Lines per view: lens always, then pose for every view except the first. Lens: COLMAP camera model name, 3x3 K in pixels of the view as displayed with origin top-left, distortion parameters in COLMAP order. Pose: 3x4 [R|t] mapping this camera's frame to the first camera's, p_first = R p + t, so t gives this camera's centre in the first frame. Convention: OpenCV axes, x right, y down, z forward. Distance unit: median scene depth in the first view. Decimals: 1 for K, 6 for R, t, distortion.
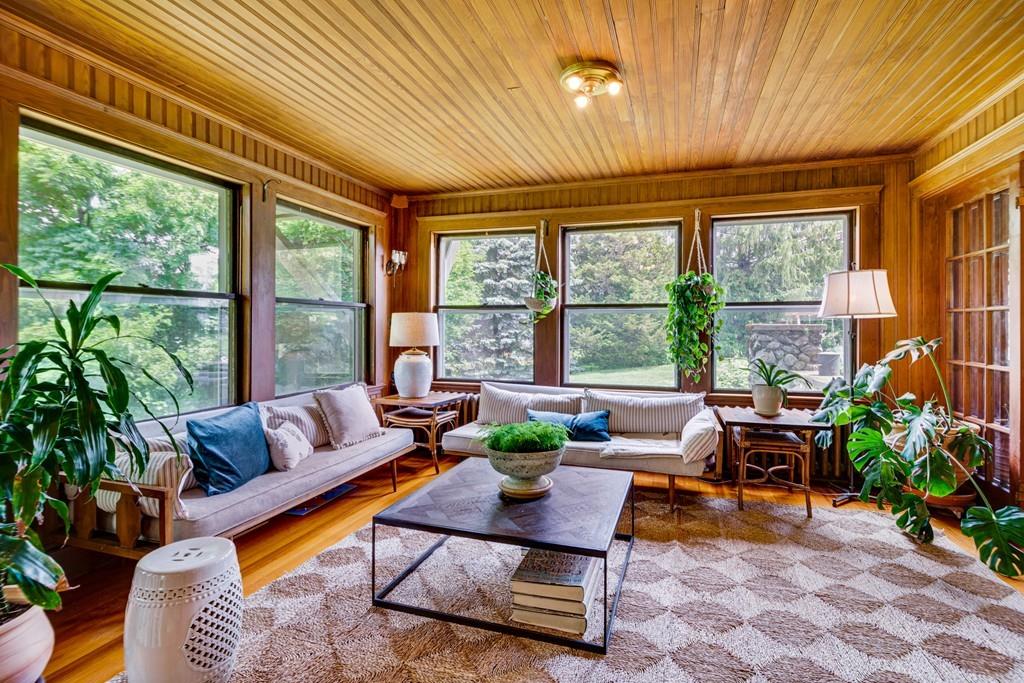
lens RADIAL K [[488.5, 0, 515.6], [0, 488.5, 324.2], [0, 0, 1]] dist [0.002635, 0.000361]
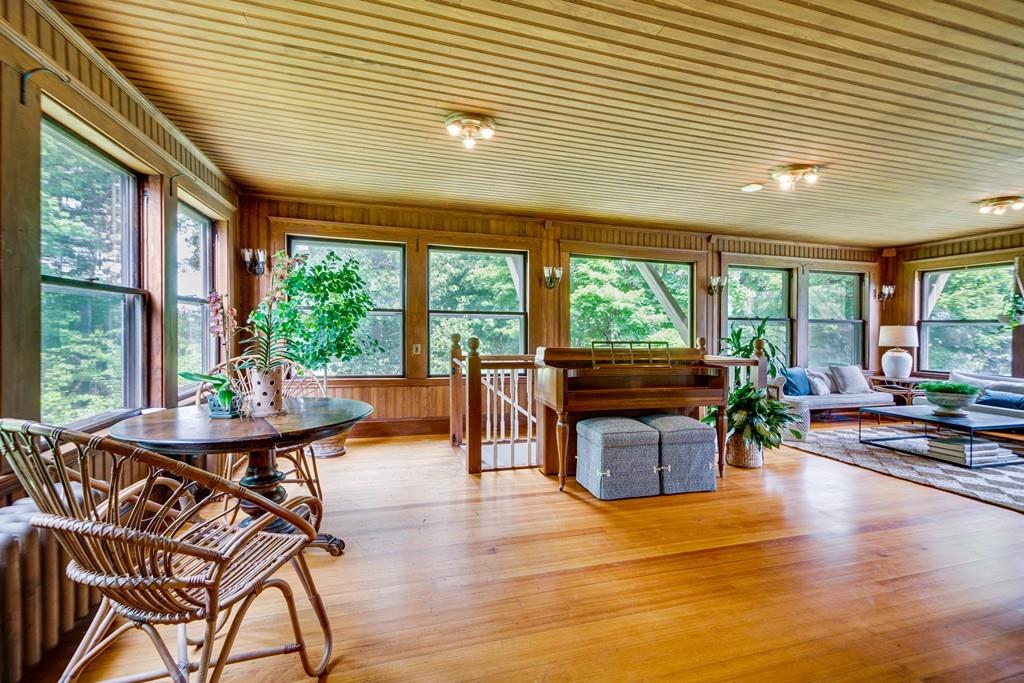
lens RADIAL K [[460.0, 0, 526.1], [0, 460.0, 326.1], [0, 0, 1]] dist [0.004150, 0.000418]
pose [[0.582724, -0.004867, -0.812656, 0.303111], [-0.005881, 0.999931, -0.010206, 0.000080], [0.812649, 0.010726, 0.582655, -0.846919]]
